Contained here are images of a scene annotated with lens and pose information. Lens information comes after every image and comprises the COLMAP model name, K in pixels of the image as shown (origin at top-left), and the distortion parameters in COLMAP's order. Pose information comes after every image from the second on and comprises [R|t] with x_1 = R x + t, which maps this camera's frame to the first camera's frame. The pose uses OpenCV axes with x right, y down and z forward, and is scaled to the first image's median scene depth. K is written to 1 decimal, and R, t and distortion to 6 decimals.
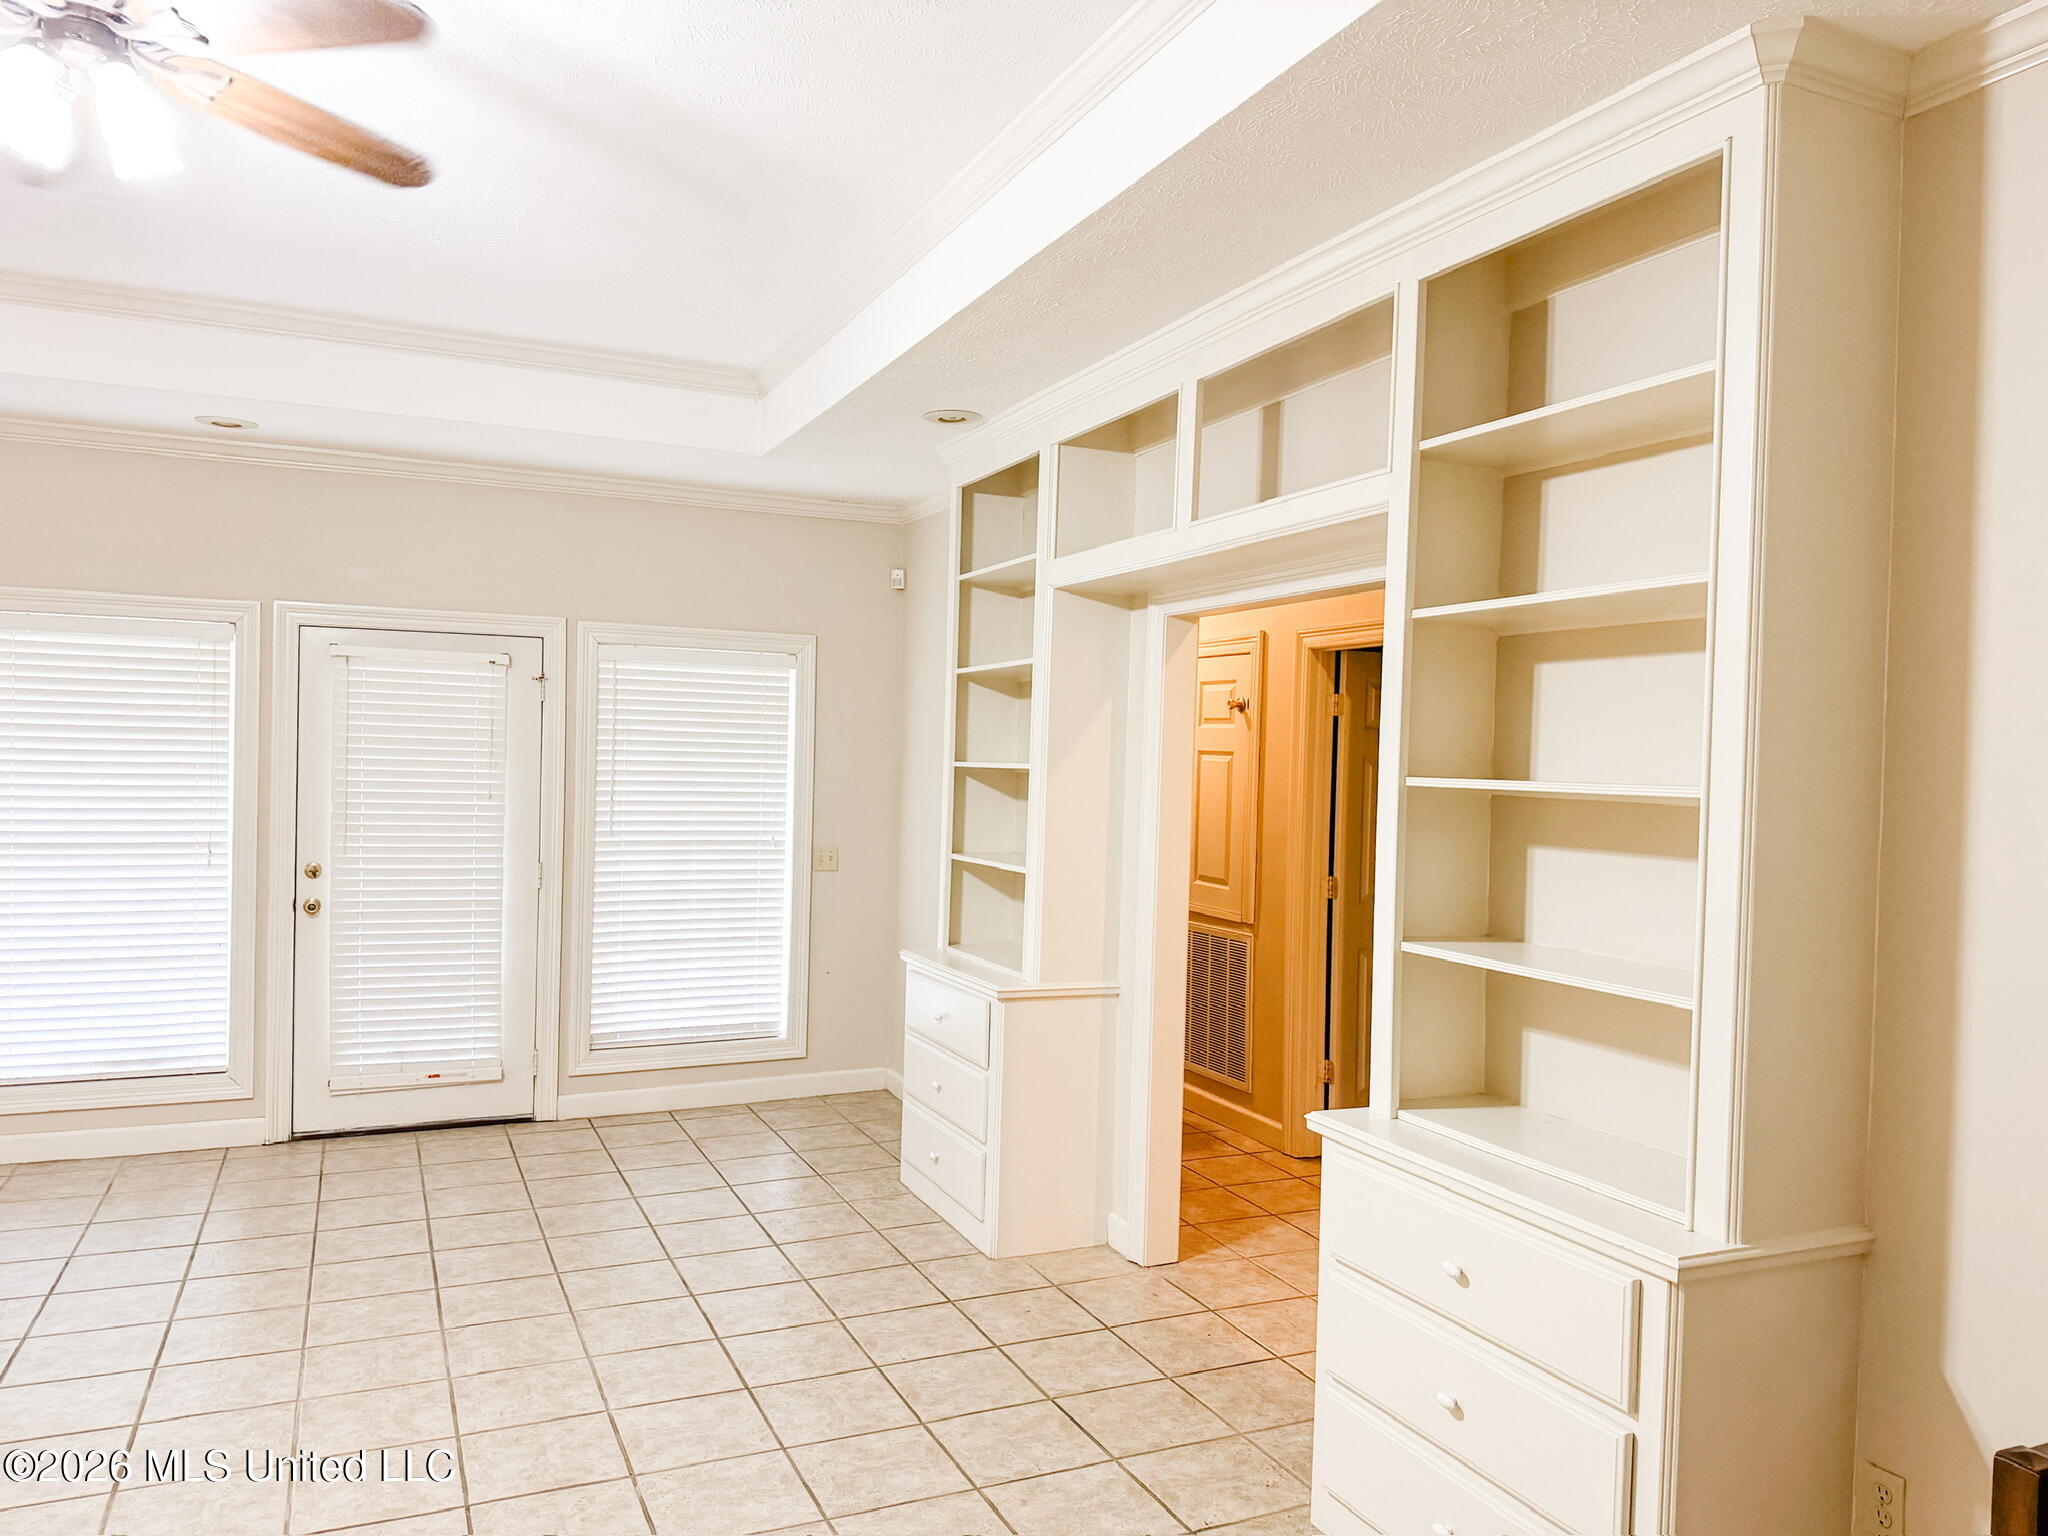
lens RADIAL K [[1429.9, 0, 1034.3], [0, 1429.9, 781.7], [0, 0, 1]] dist [0.028726, -0.044556]
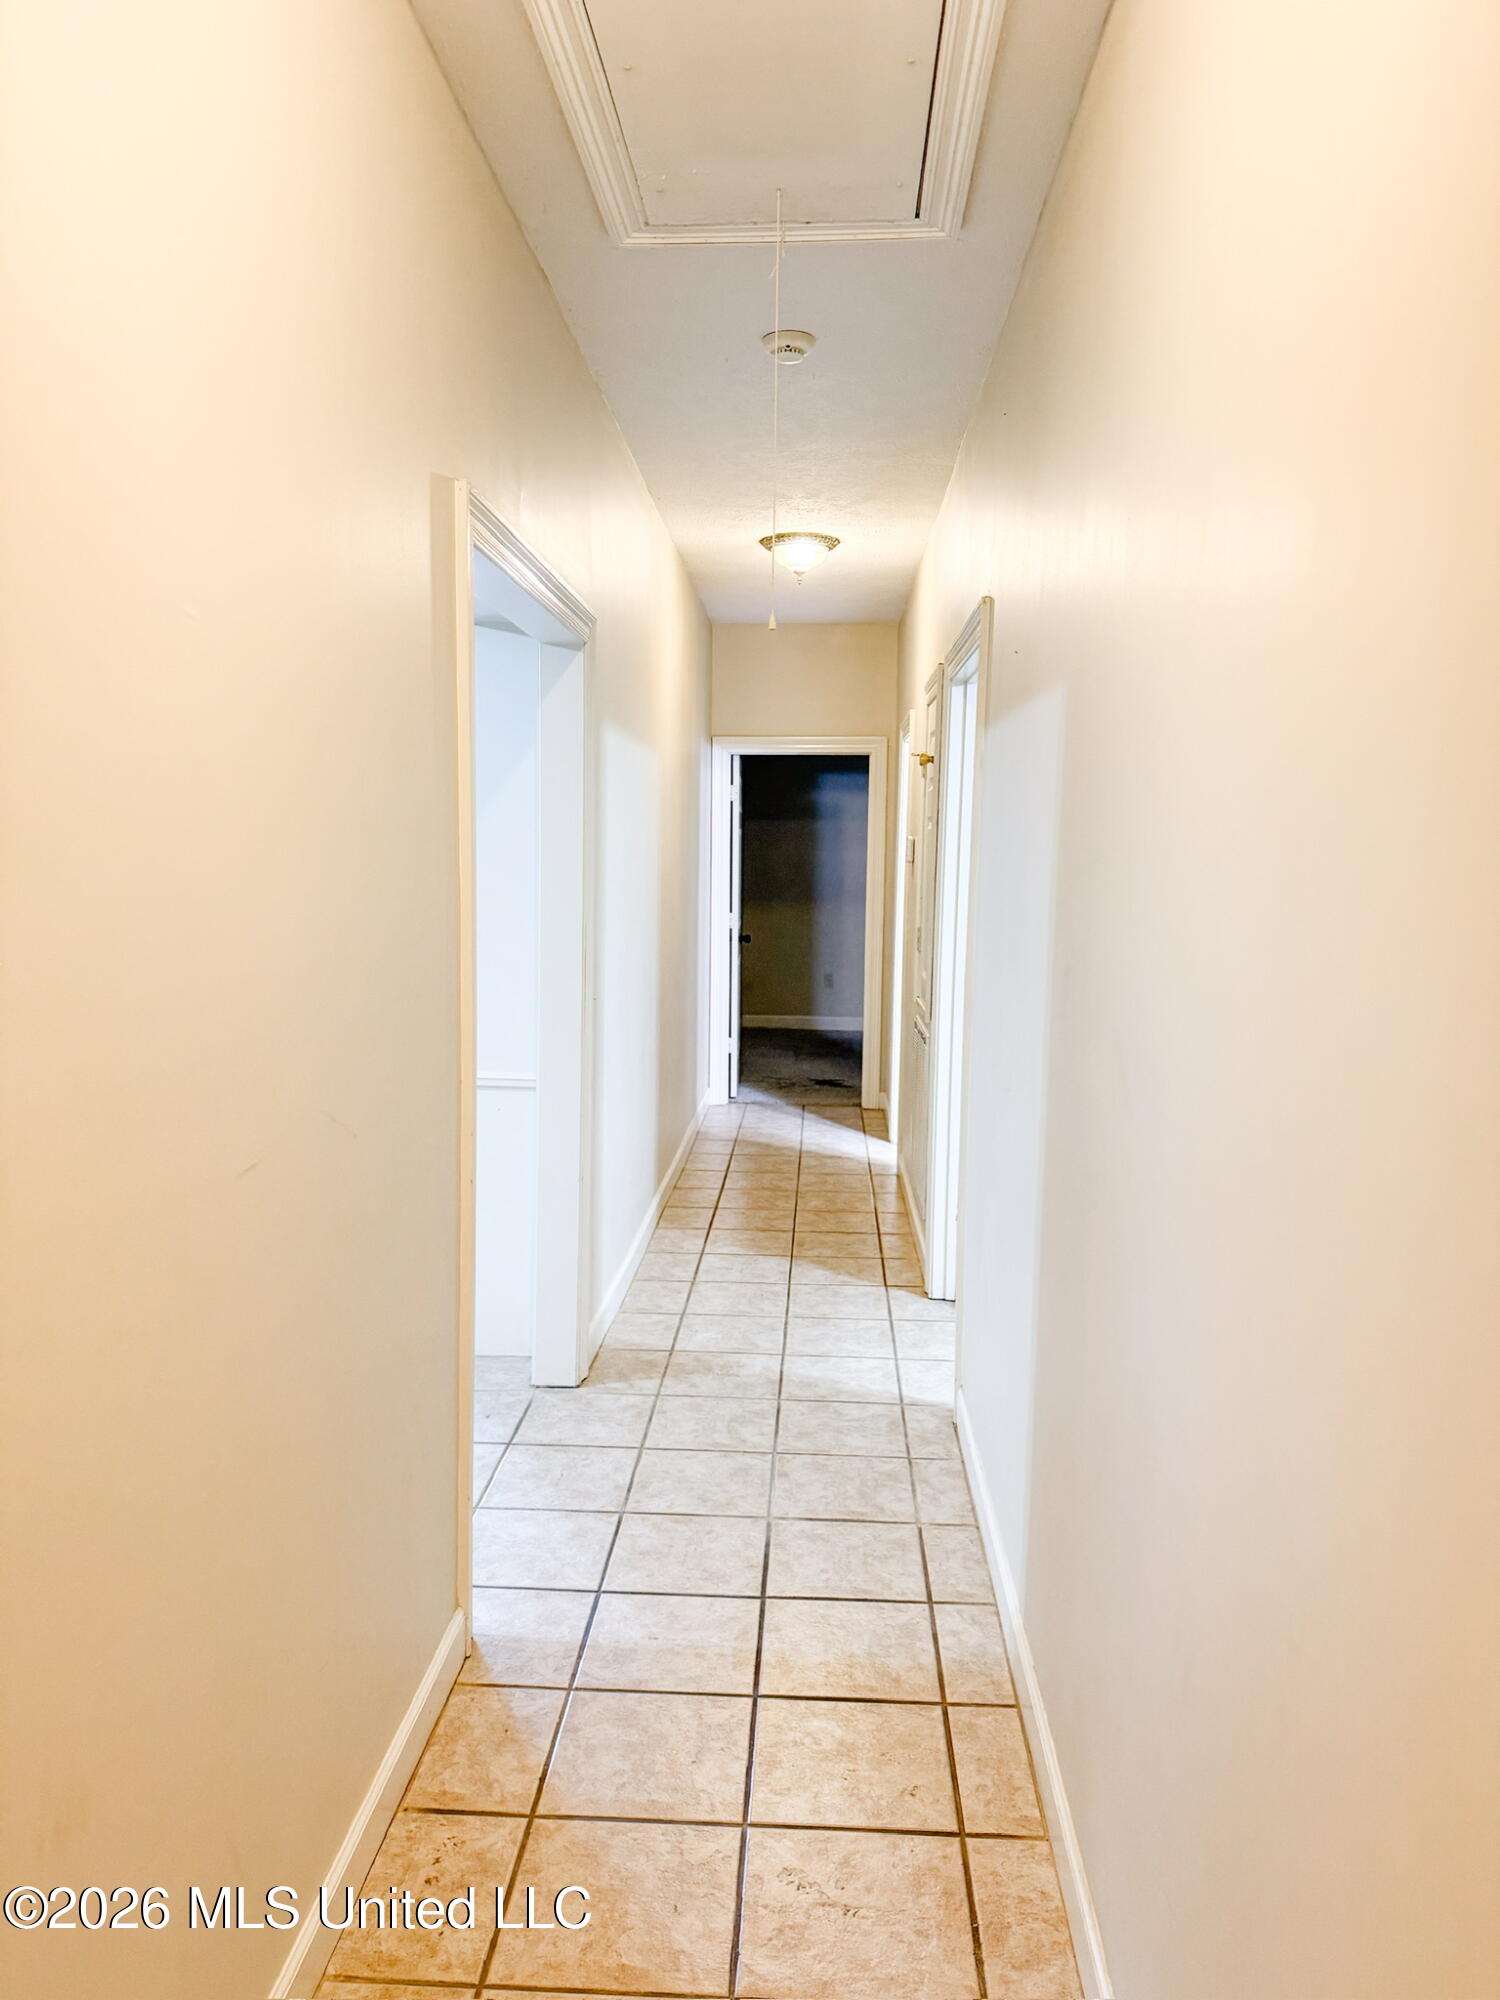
lens RADIAL K [[1396.4, 0, 749.3], [0, 1396.4, 997.1], [0, 0, 1]] dist [0.028726, -0.044556]
pose [[0.882210, 0.031373, -0.469810, -0.119715], [0.018200, 0.994760, 0.100604, -0.003044], [0.470504, -0.097304, 0.877016, 0.256738]]
